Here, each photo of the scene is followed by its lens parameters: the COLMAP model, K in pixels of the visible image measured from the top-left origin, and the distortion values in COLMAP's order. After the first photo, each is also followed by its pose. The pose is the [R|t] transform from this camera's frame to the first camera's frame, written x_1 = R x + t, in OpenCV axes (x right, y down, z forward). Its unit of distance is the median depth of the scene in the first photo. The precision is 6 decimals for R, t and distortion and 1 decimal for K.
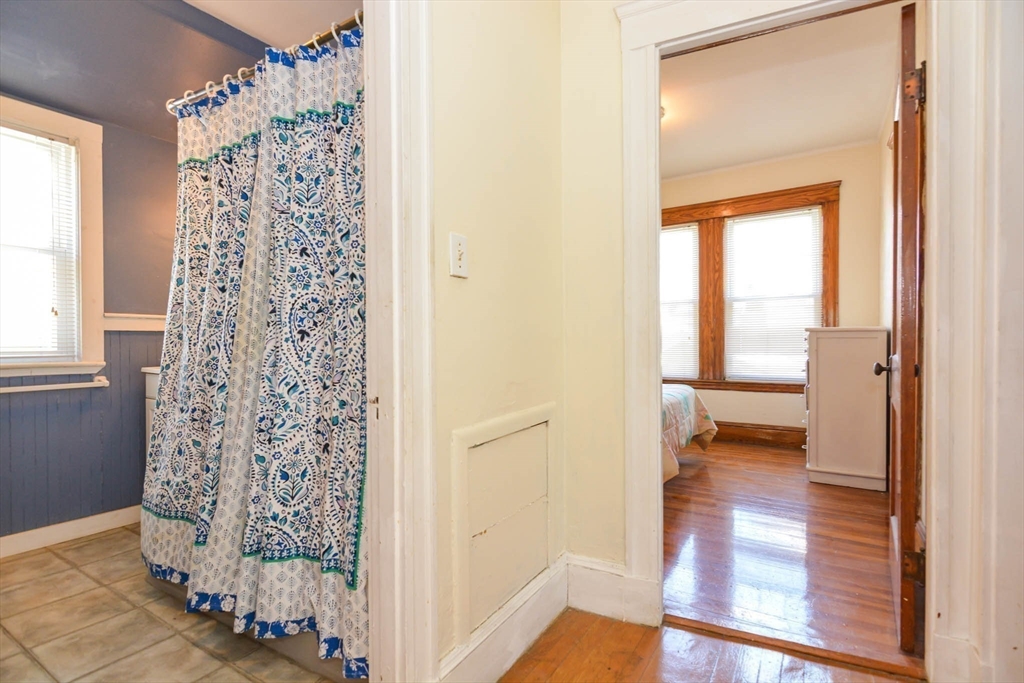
lens RADIAL K [[492.9, 0, 512.6], [0, 492.9, 343.6], [0, 0, 1]] dist [0.011783, -0.010834]
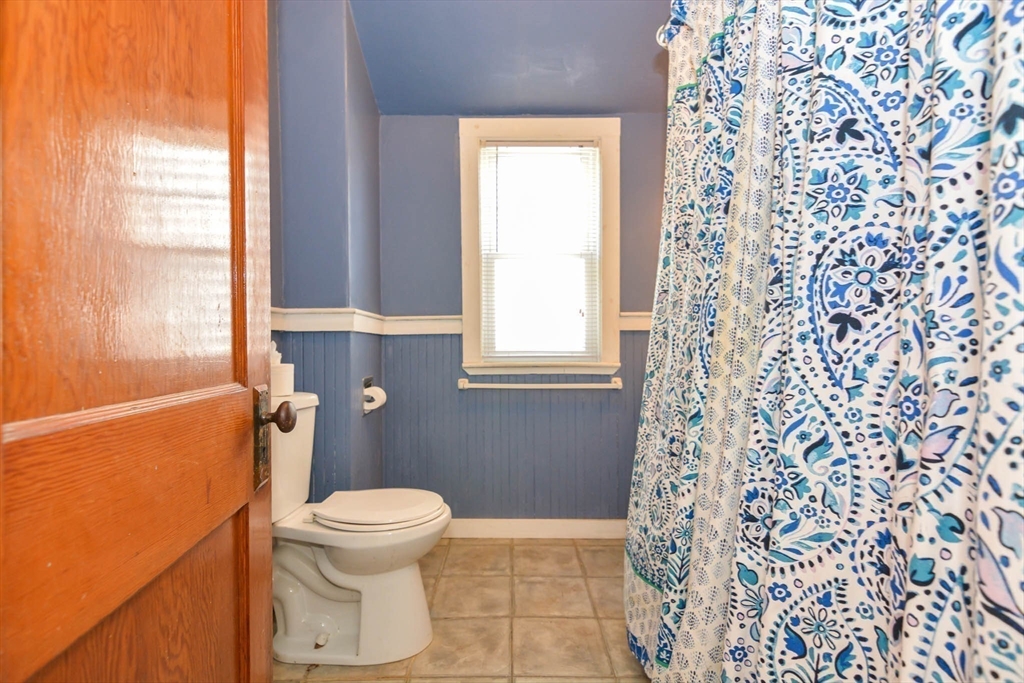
lens RADIAL K [[492.9, 0, 512.6], [0, 492.9, 343.6], [0, 0, 1]] dist [0.011783, -0.010834]
pose [[0.535170, 0.005296, -0.844728, -0.217268], [-0.007694, 0.999969, 0.001394, -0.000609], [0.844709, 0.005753, 0.535195, 0.531840]]
